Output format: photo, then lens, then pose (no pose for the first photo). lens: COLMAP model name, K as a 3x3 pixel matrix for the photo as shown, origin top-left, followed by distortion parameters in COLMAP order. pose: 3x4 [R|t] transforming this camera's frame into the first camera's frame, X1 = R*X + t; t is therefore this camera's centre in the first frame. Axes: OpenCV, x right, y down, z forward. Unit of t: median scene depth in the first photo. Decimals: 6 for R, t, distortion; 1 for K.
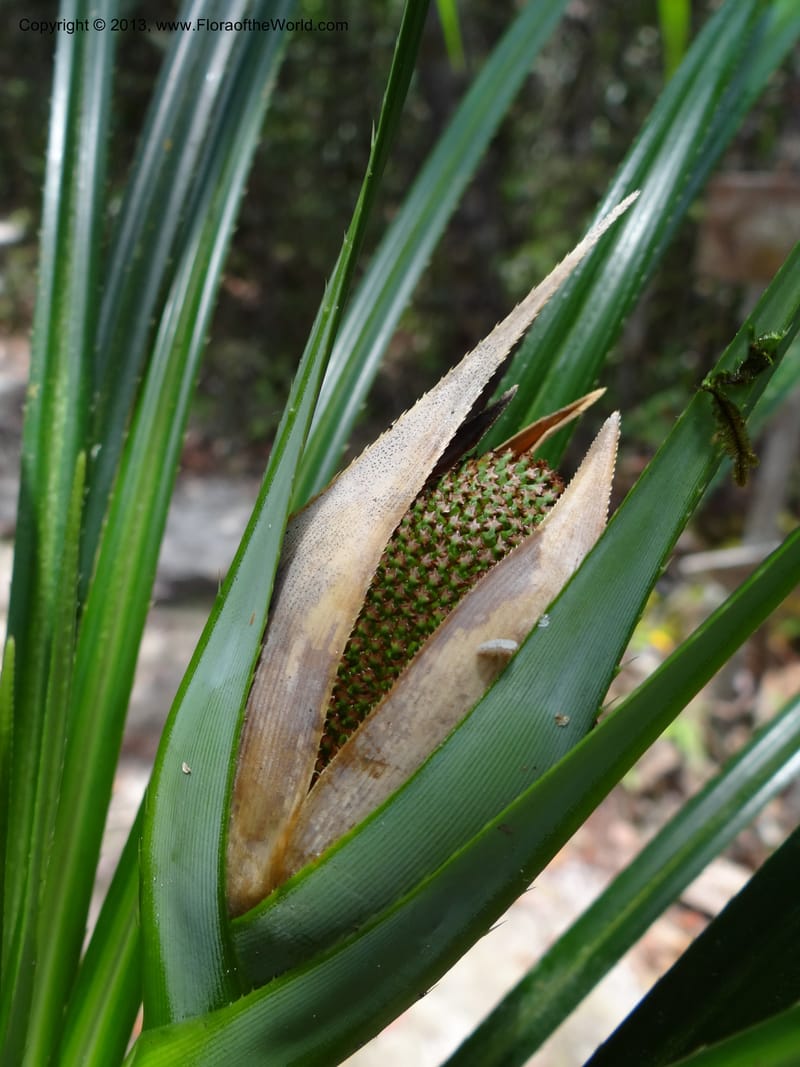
lens RADIAL K [[822.3, 0, 402.4], [0, 822.3, 537.4], [0, 0, 1]] dist [-0.005198, -0.010026]
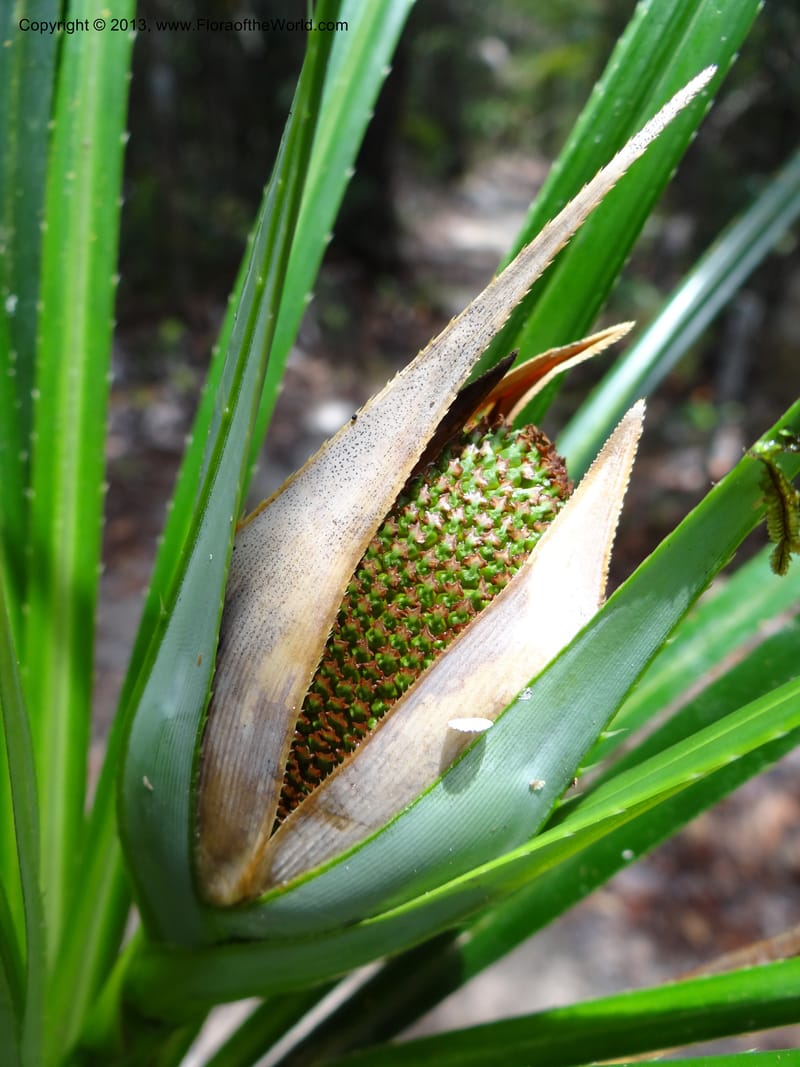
lens RADIAL K [[822.3, 0, 400.7], [0, 822.3, 532.2], [0, 0, 1]] dist [-0.005198, -0.010026]
pose [[0.999896, 0.008671, -0.011530, 0.045587], [-0.003096, 0.909592, 0.415491, -0.408492], [0.014091, -0.415412, 0.909524, 0.258108]]
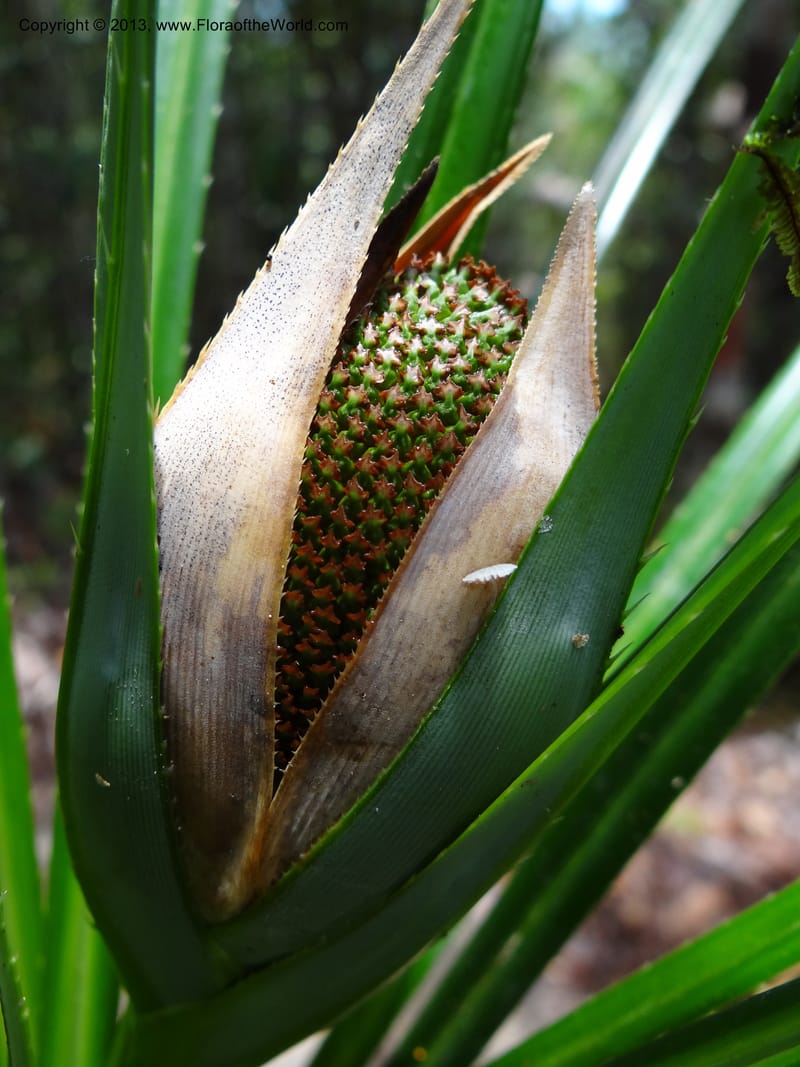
lens RADIAL K [[822.3, 0, 402.6], [0, 822.3, 532.0], [0, 0, 1]] dist [-0.005198, -0.010026]
pose [[0.971923, -0.203880, 0.117470, -0.036541], [0.154184, 0.928944, 0.336585, -0.152145], [-0.177746, -0.309023, 0.934297, 0.326463]]
